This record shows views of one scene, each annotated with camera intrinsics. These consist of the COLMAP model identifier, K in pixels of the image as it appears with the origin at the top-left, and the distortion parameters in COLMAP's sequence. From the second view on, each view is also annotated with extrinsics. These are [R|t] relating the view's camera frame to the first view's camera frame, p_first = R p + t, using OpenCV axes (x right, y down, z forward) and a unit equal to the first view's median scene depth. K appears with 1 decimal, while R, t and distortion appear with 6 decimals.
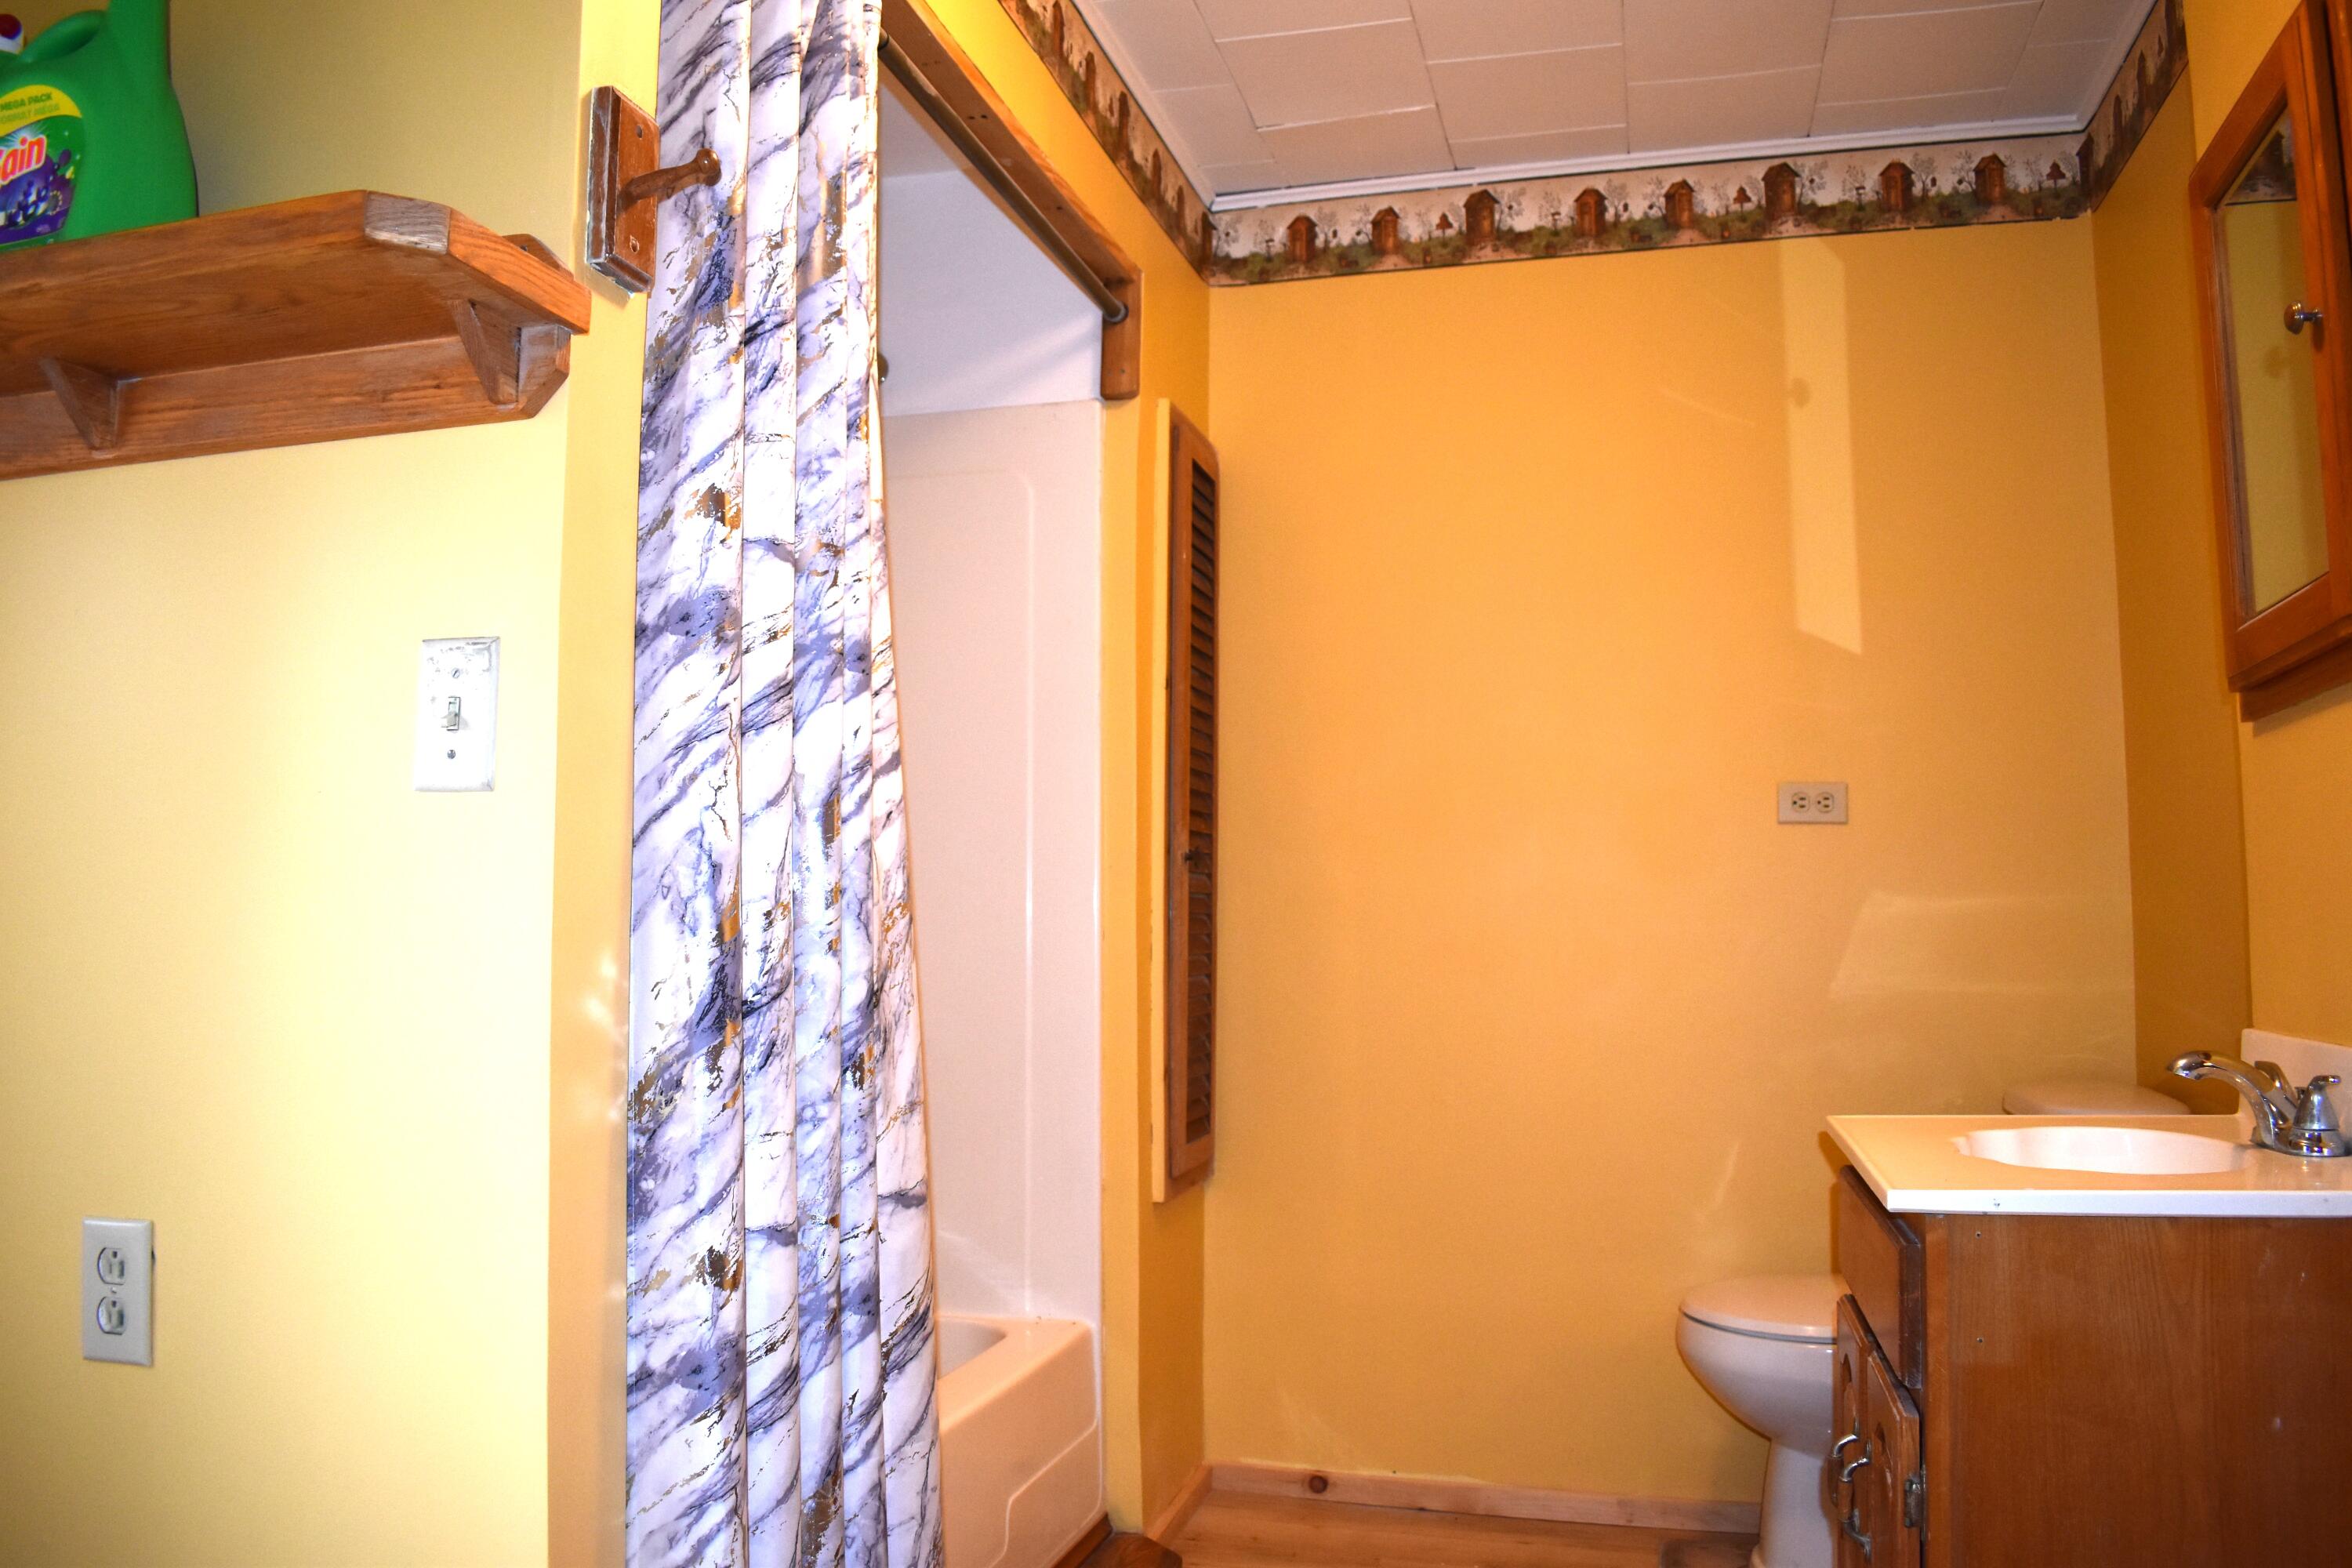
lens RADIAL K [[1818.9, 0, 1176.0], [0, 1818.9, 784.0], [0, 0, 1]] dist [-0.094051, 0.005387]
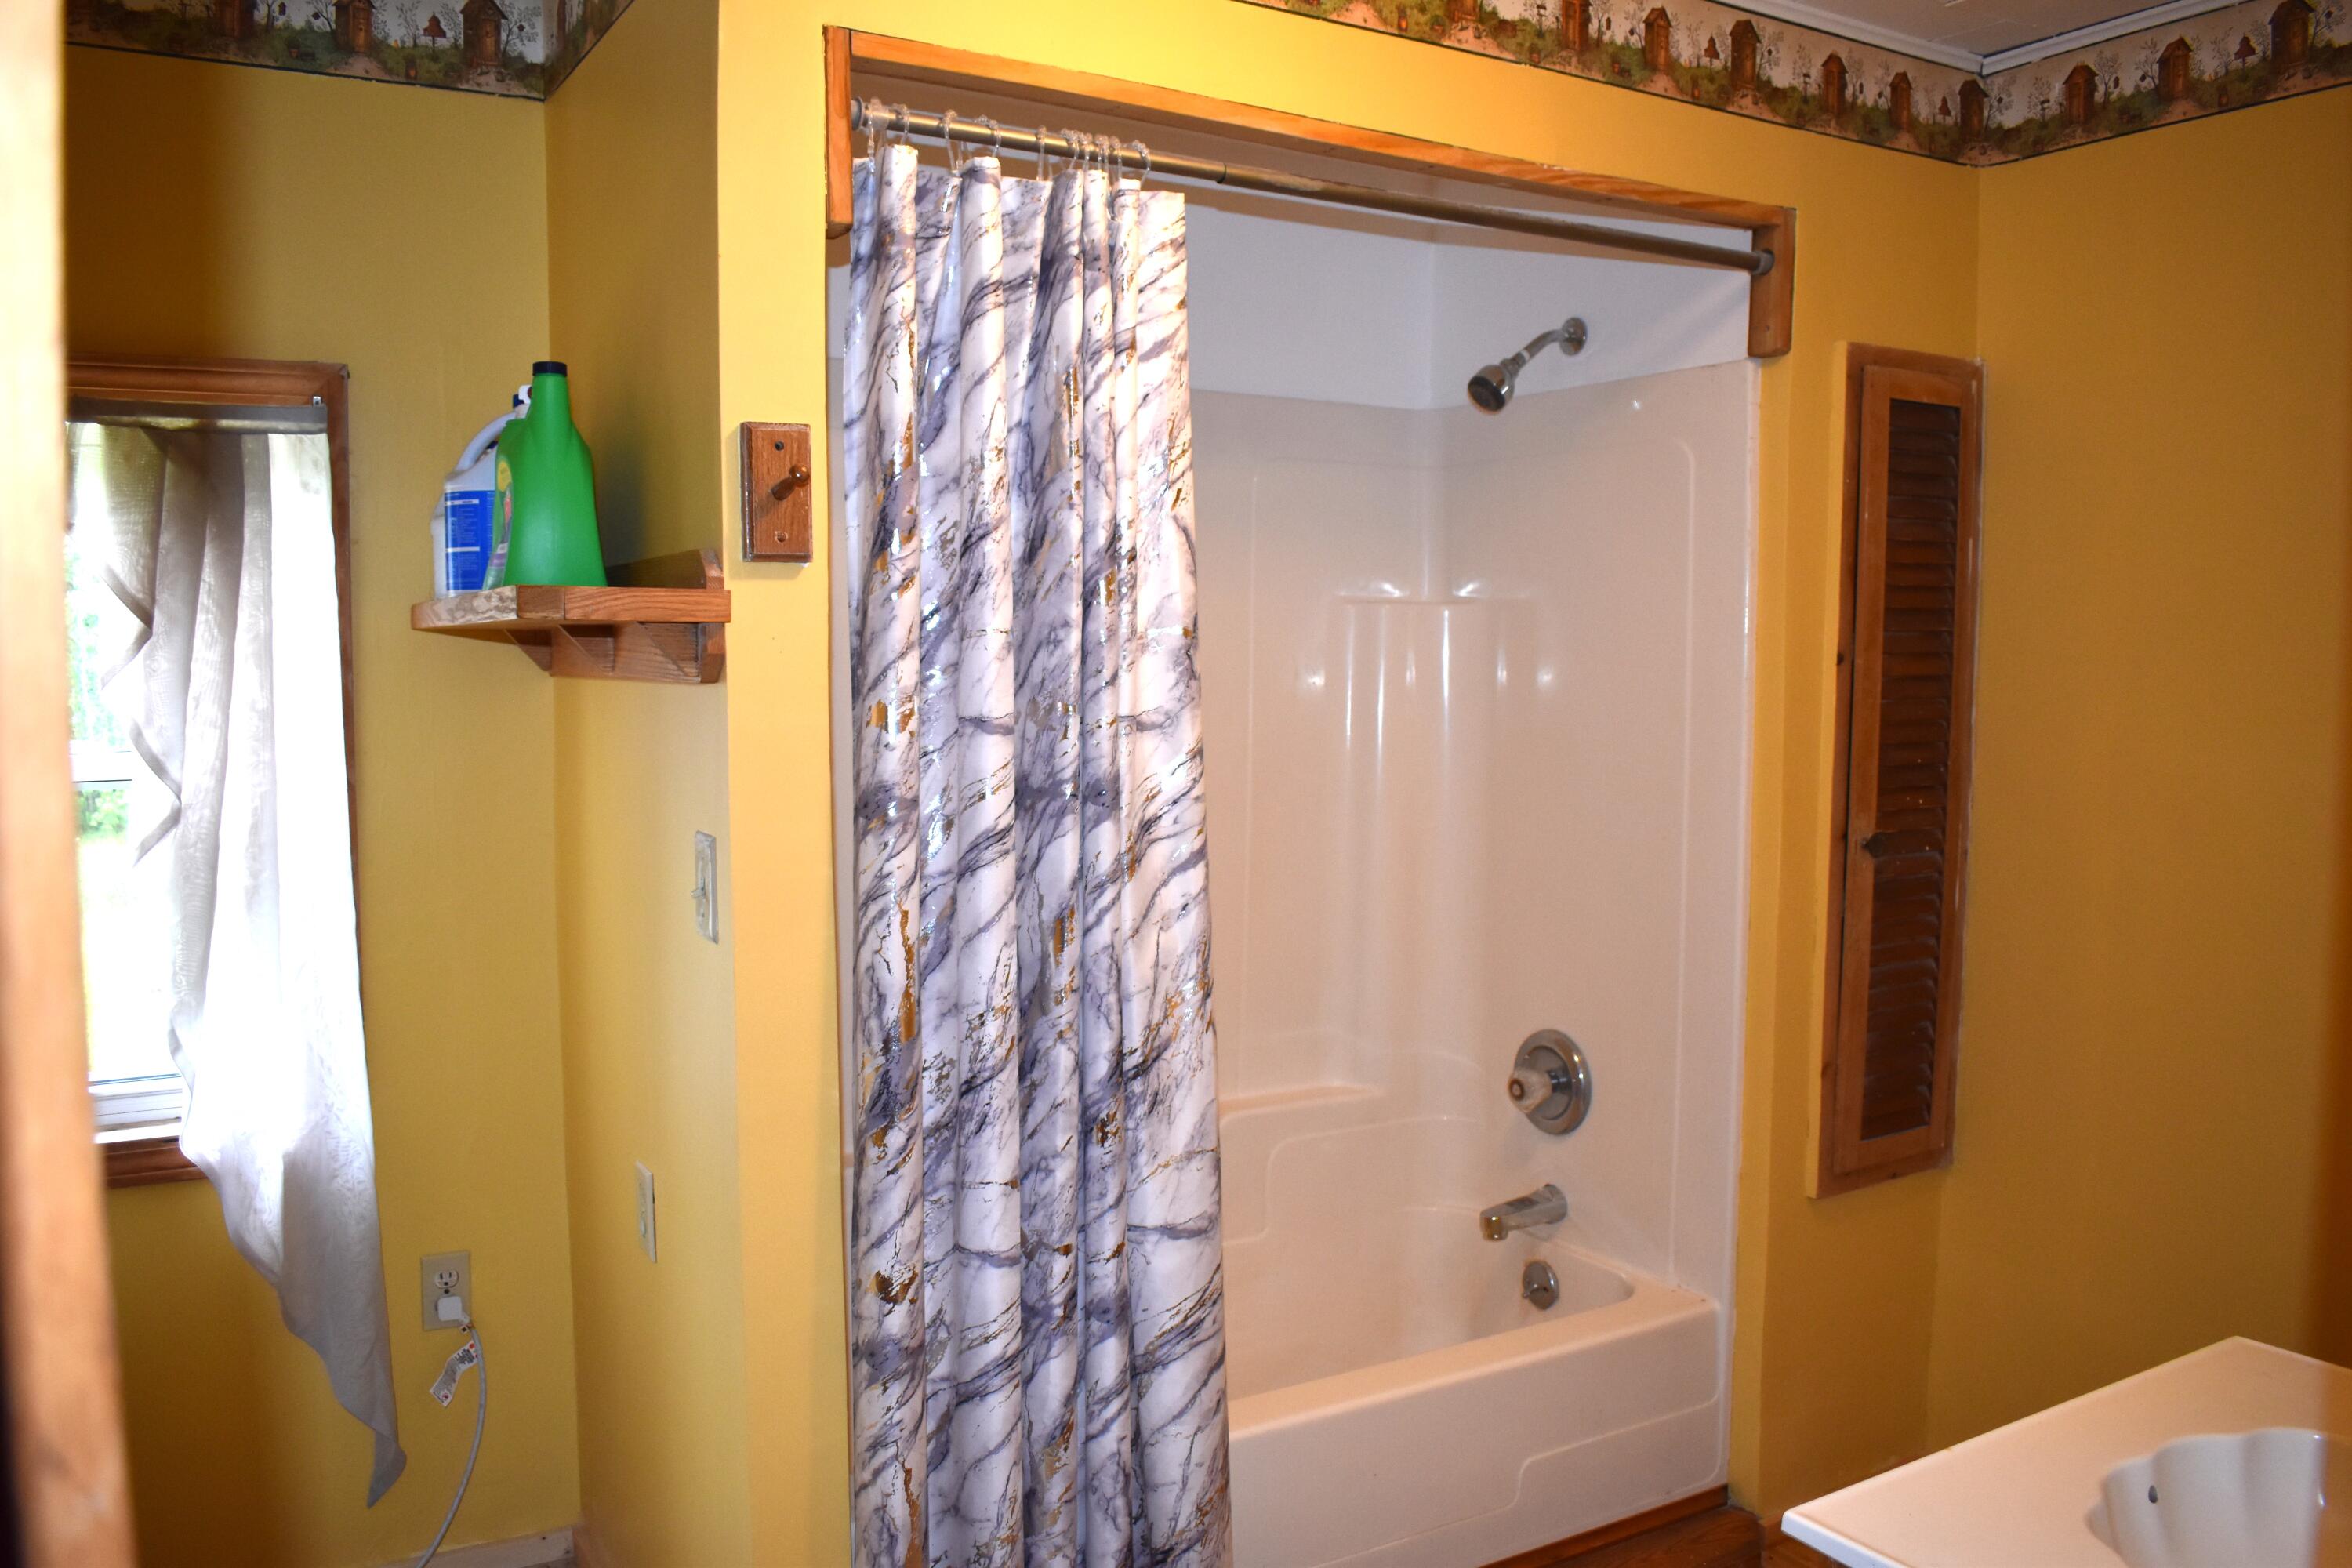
lens RADIAL K [[1818.9, 0, 1176.0], [0, 1818.9, 784.0], [0, 0, 1]] dist [-0.094051, 0.005387]
pose [[0.717642, 0.053037, -0.694390, 0.397995], [0.054263, 0.989806, 0.131681, -0.132708], [0.694295, -0.132180, 0.707448, 0.110229]]
